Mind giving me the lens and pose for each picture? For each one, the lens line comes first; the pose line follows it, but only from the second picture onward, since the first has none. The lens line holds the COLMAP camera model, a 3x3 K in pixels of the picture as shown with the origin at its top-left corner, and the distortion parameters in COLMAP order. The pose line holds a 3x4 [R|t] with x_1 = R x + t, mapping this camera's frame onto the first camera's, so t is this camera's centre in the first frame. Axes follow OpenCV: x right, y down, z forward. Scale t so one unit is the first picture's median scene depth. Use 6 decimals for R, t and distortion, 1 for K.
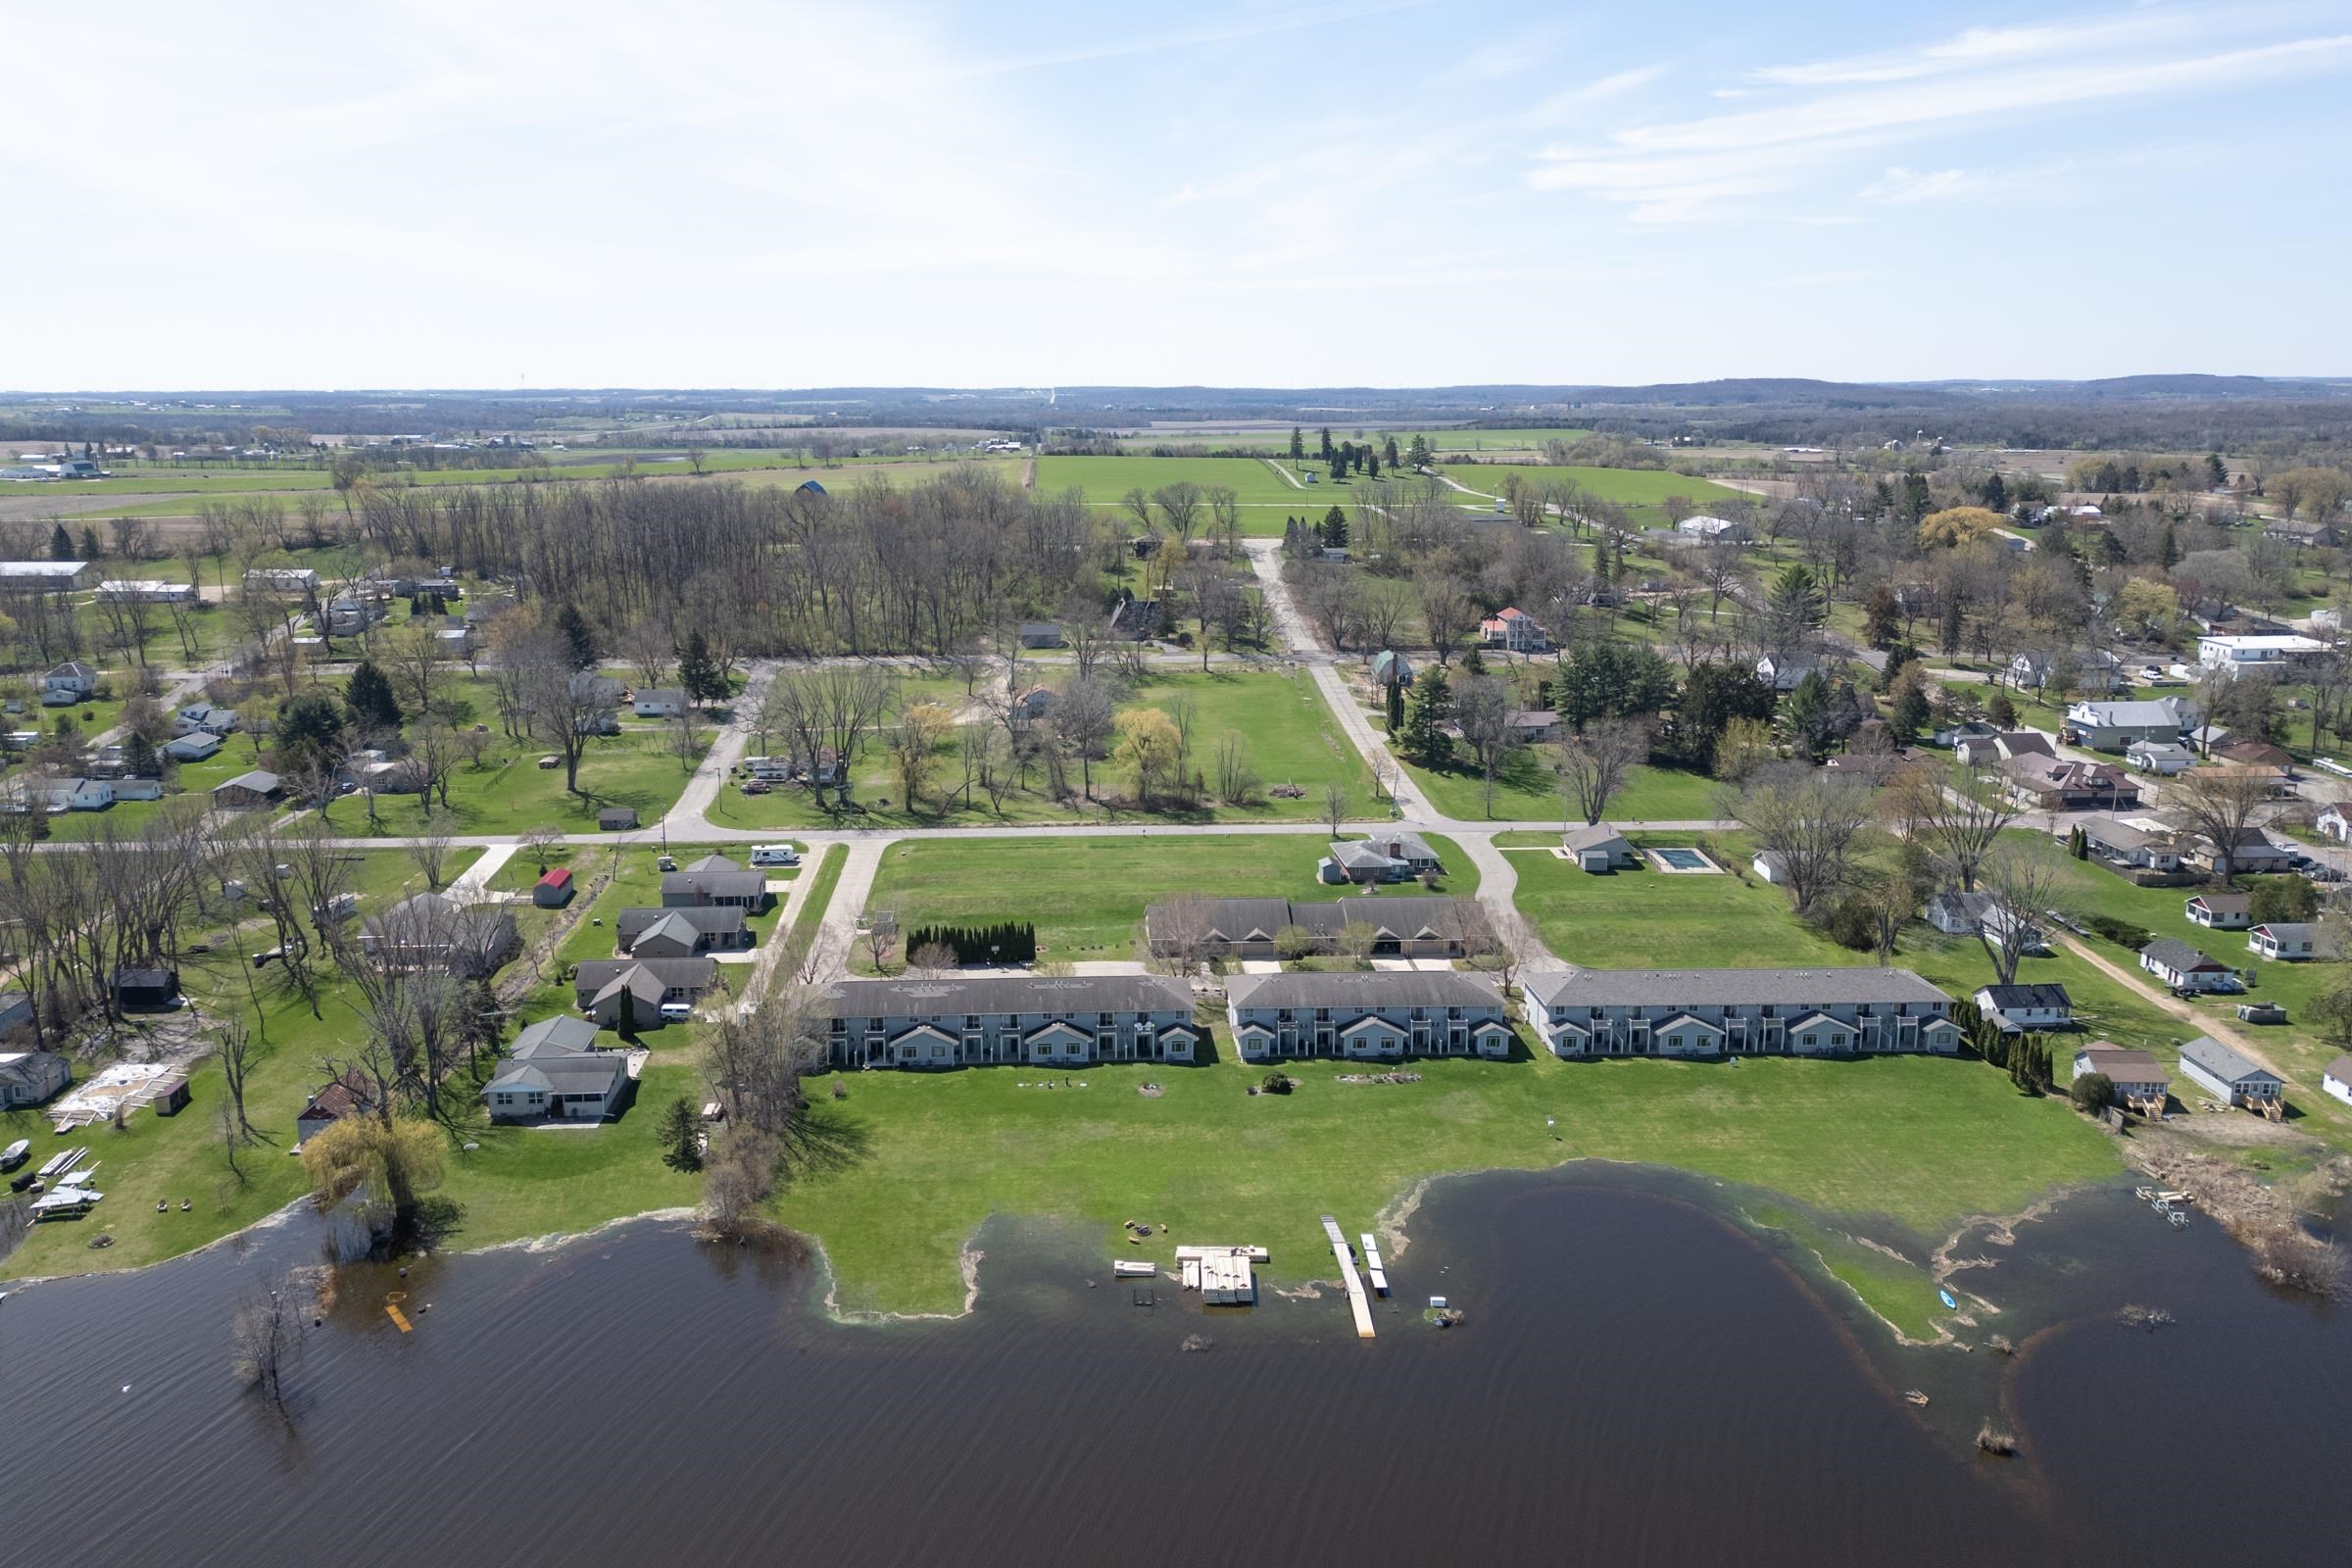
lens RADIAL K [[1688.0, 0, 1110.8], [0, 1688.0, 855.7], [0, 0, 1]] dist [0.097131, -0.078285]
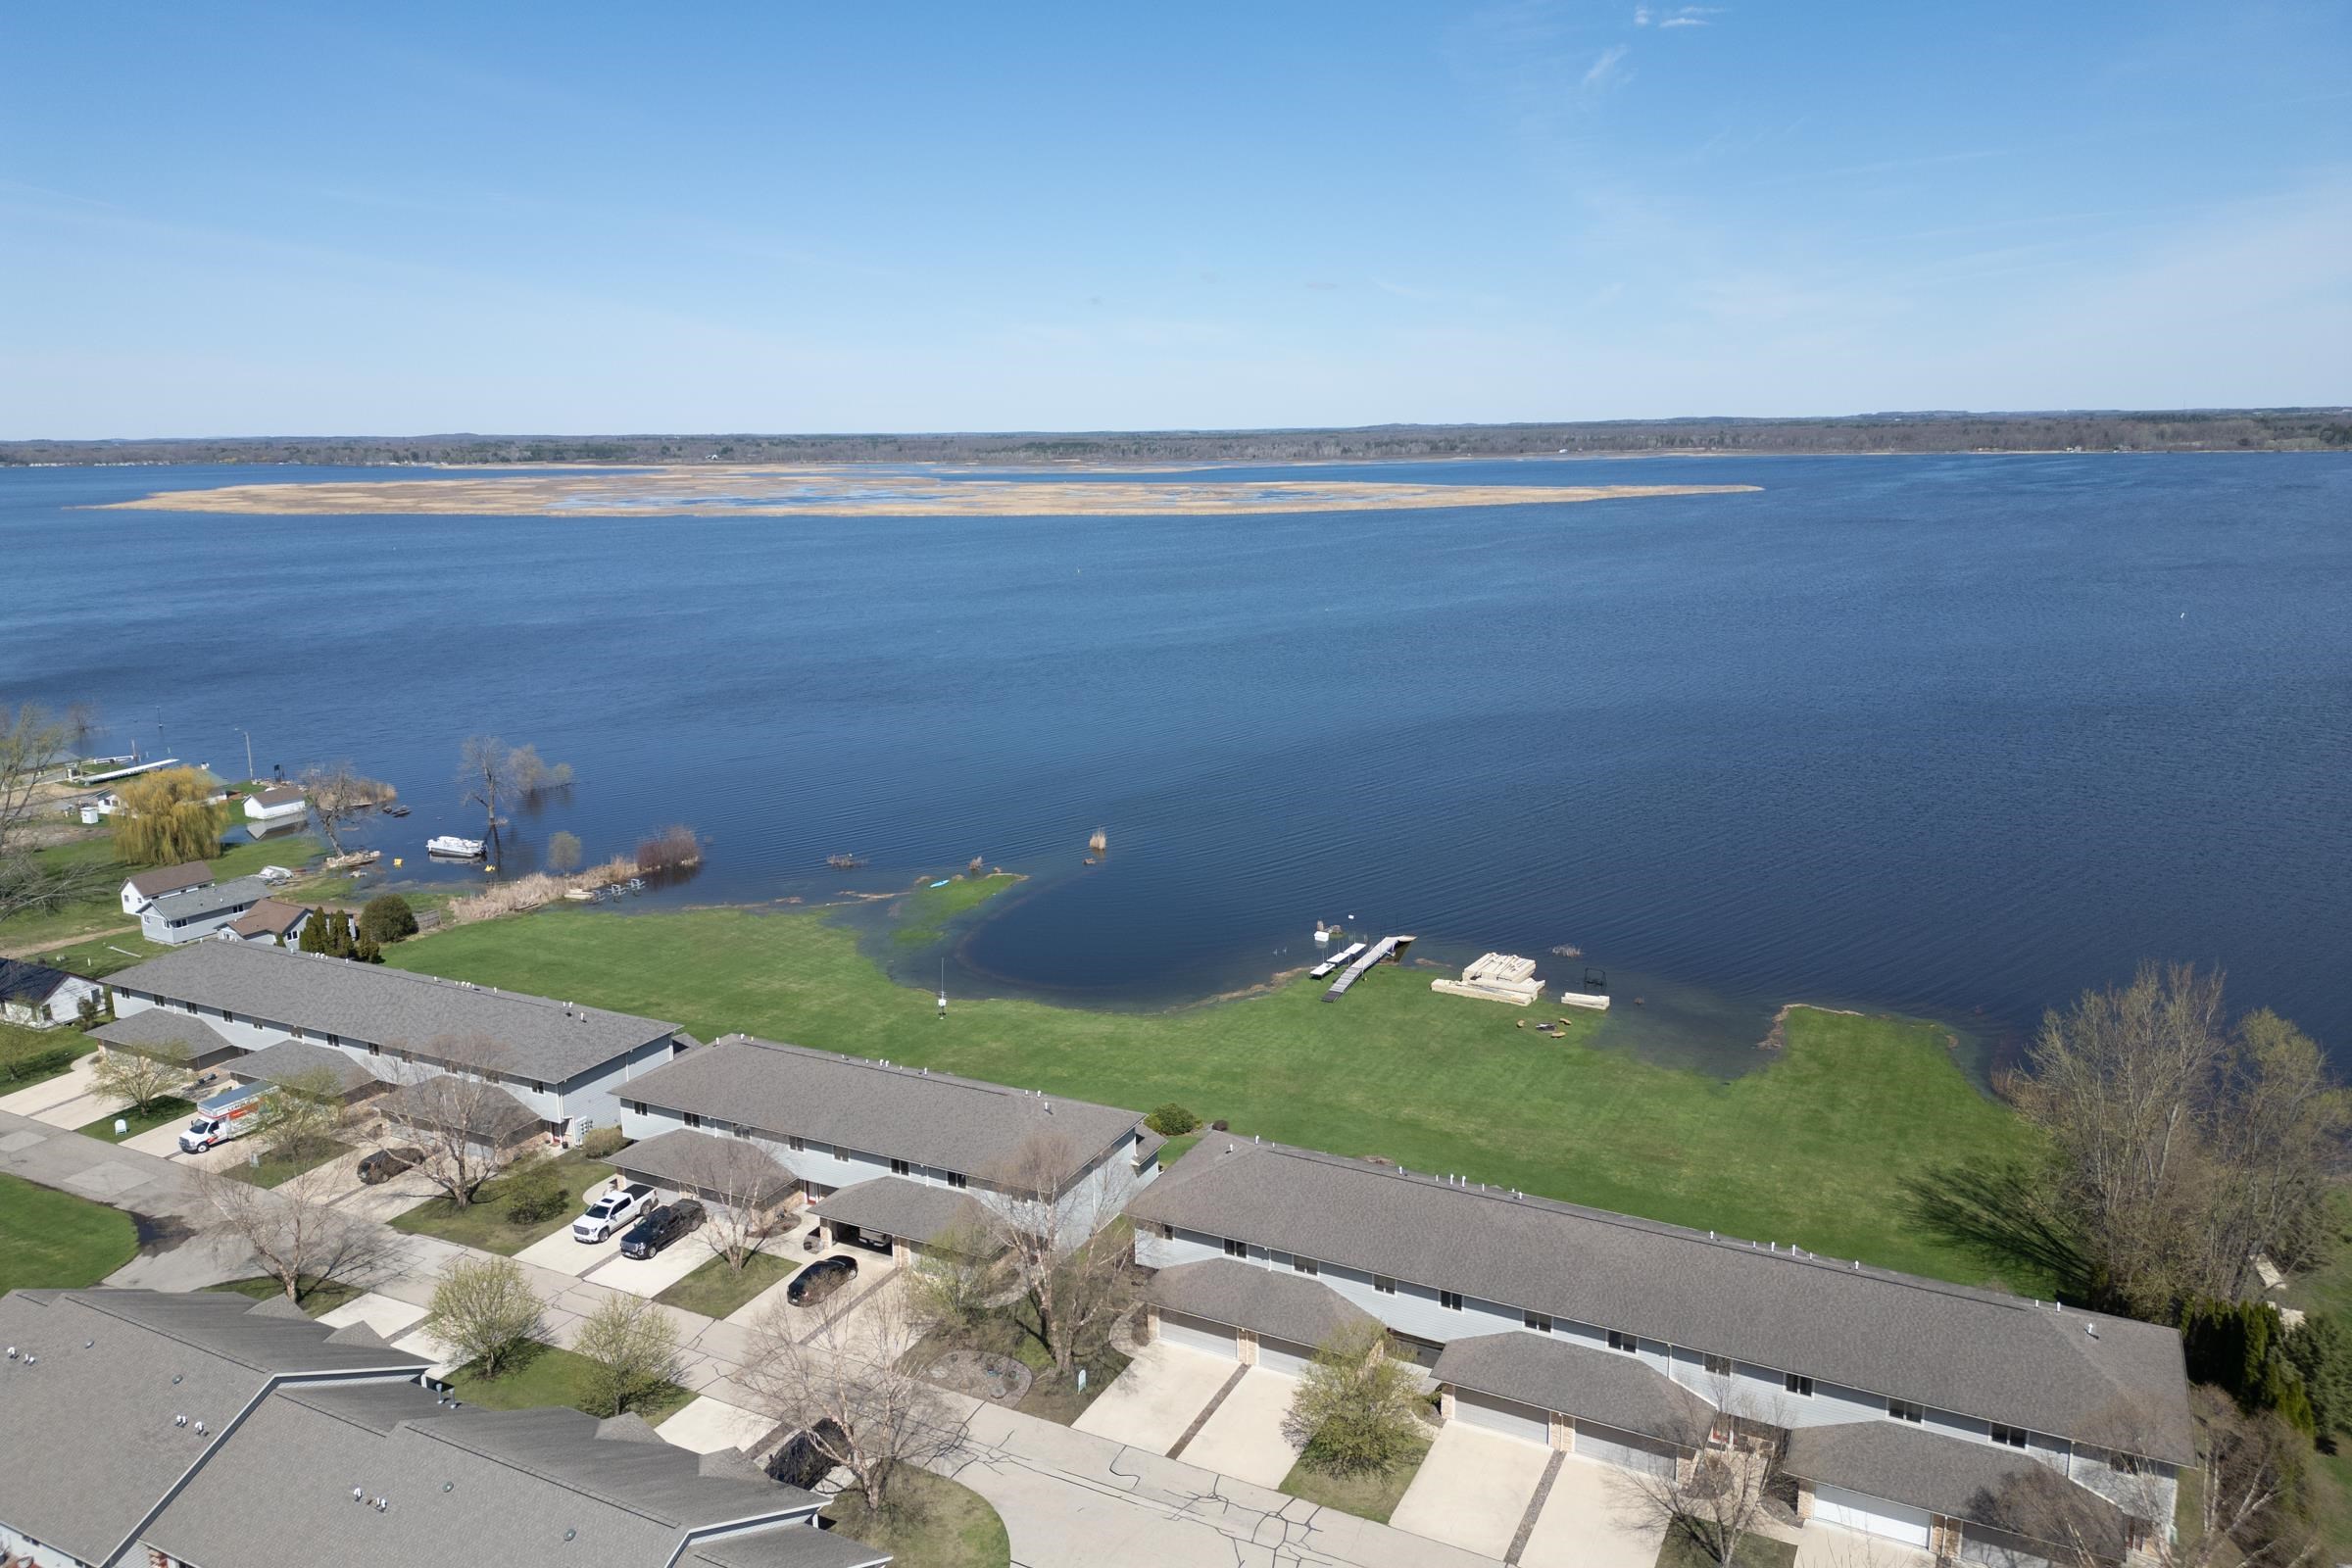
lens RADIAL K [[1644.7, 0, 1163.1], [0, 1644.7, 776.5], [0, 0, 1]] dist [0.089492, -0.099627]
pose [[-0.864358, -0.090007, 0.494756, -0.169241], [0.147930, 0.894811, 0.421225, -0.210594], [-0.480626, 0.437278, -0.760123, 1.330274]]
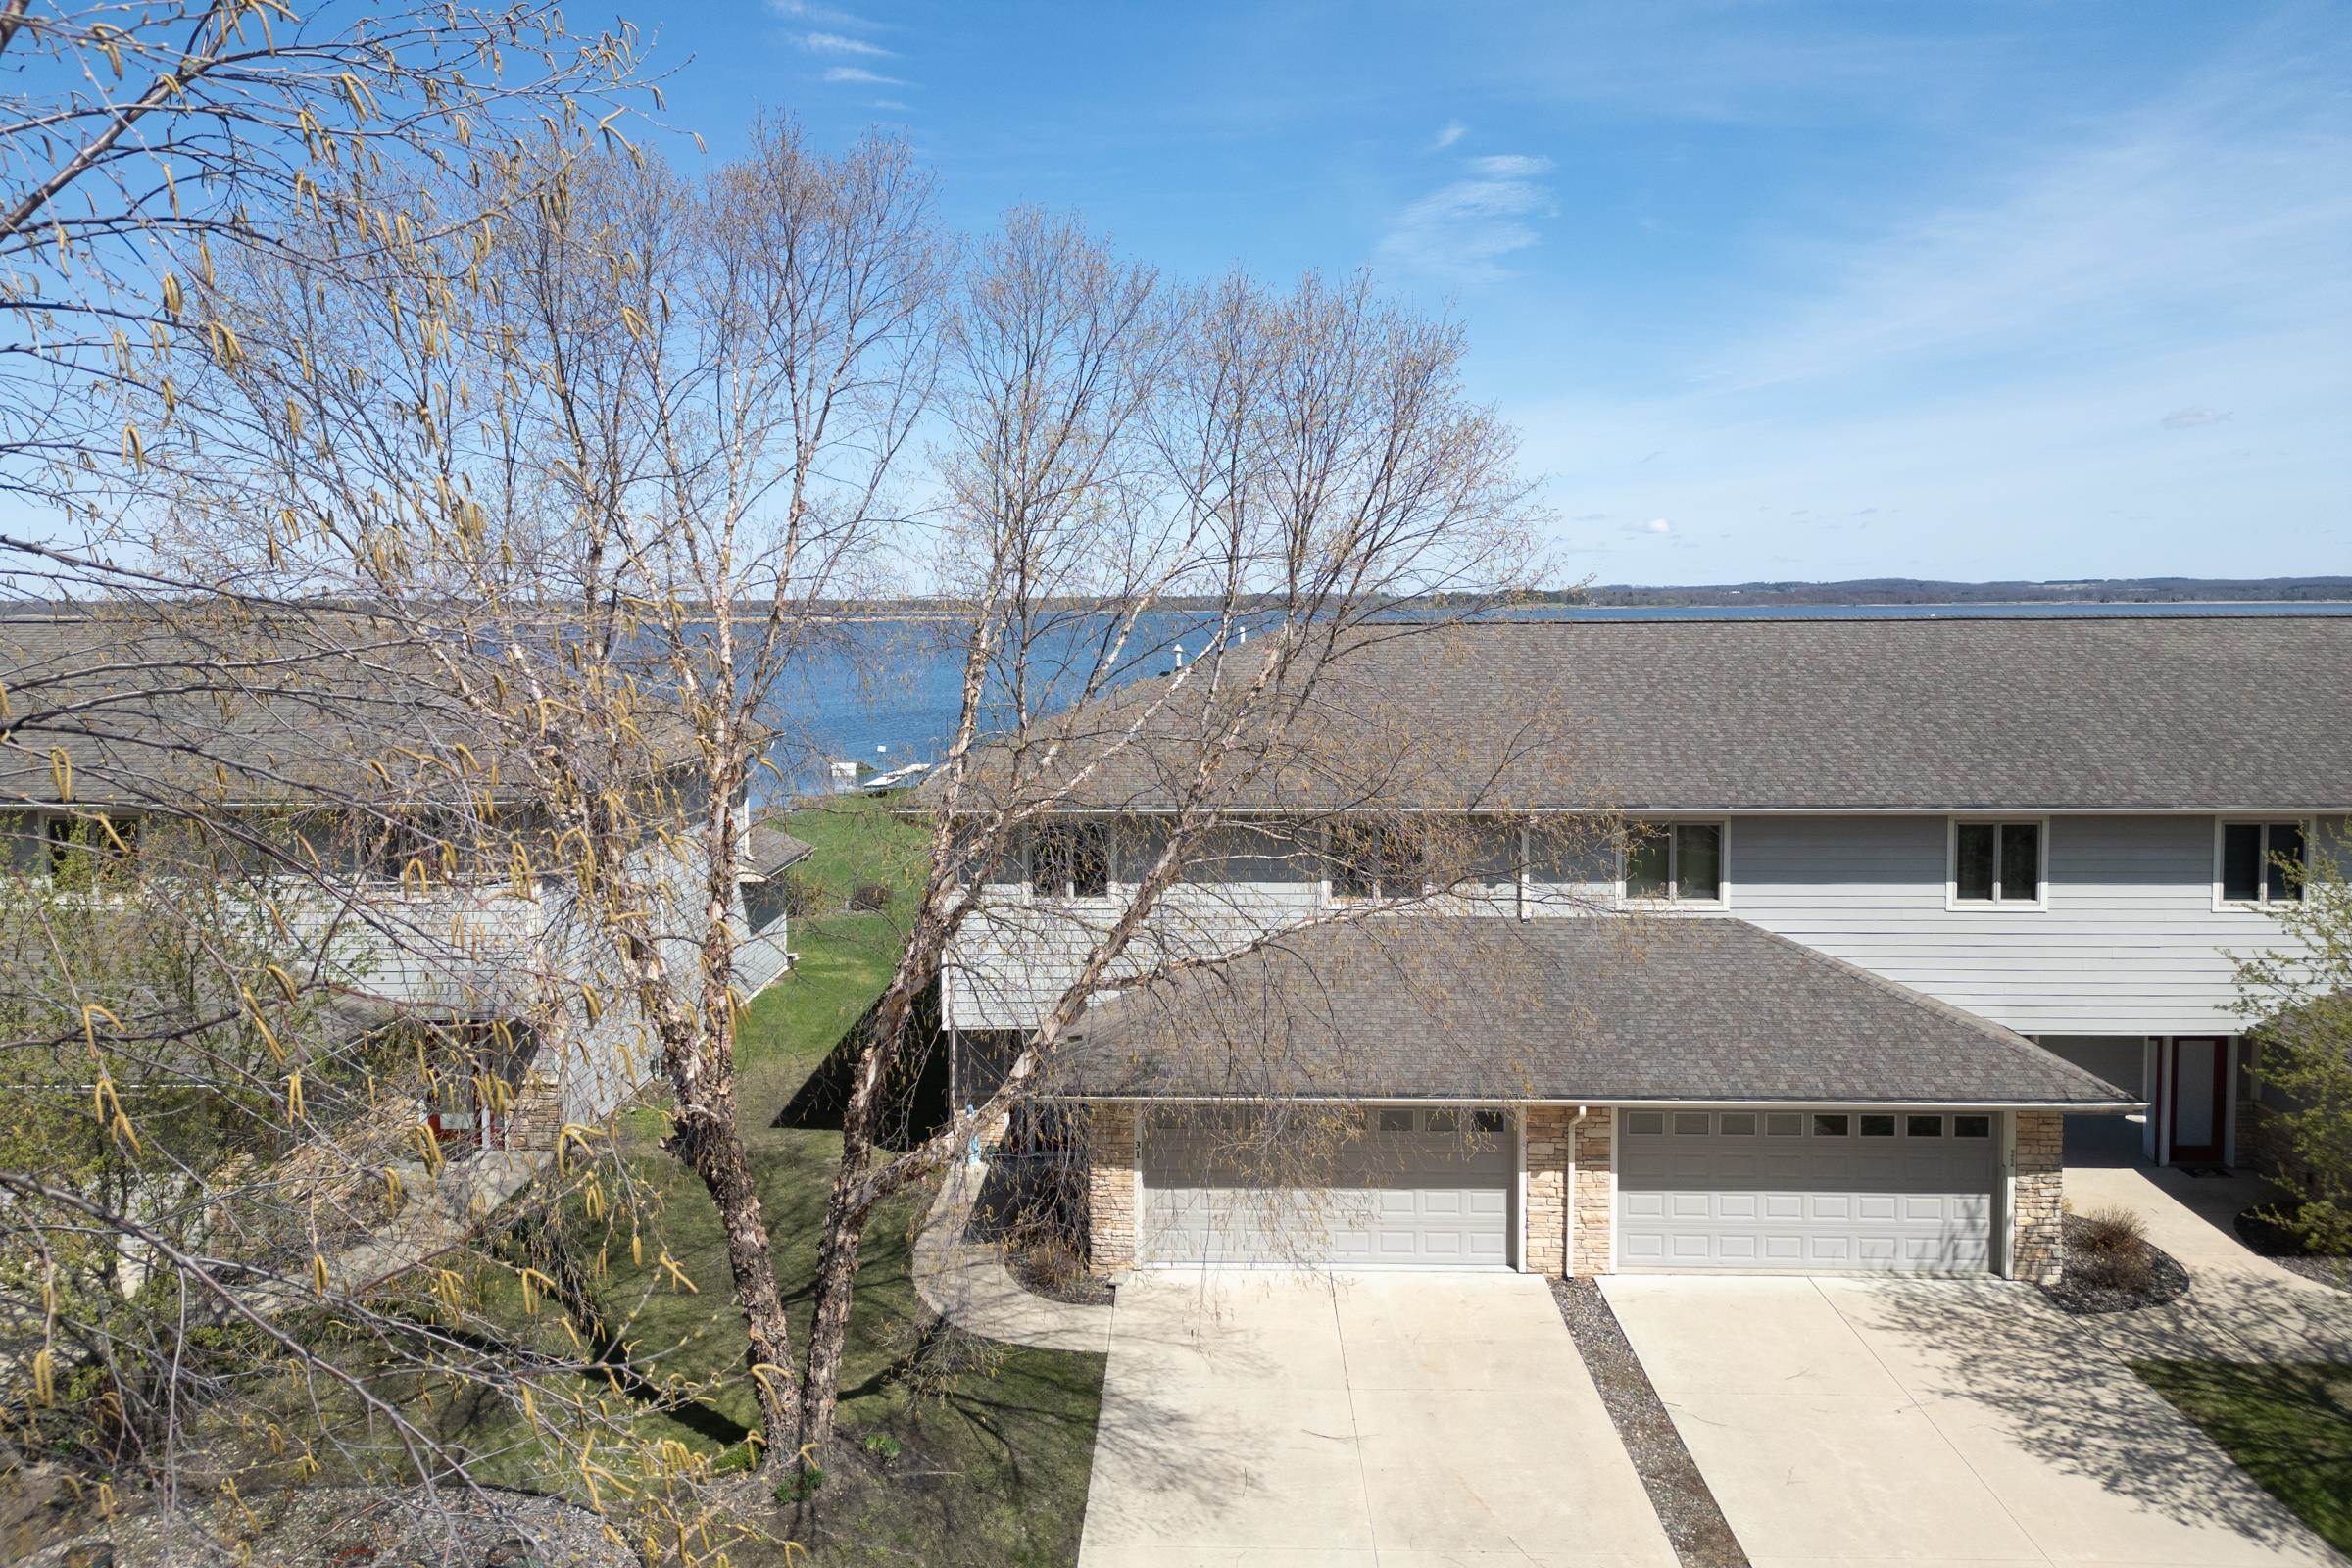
lens RADIAL K [[1652.9, 0, 1184.9], [0, 1652.9, 696.2], [0, 0, 1]] dist [0.074425, -0.065691]
pose [[-0.998049, -0.001873, 0.062402, 0.022111], [0.018147, 0.947687, 0.318684, 0.035727], [-0.059735, 0.319195, -0.945805, 1.151520]]
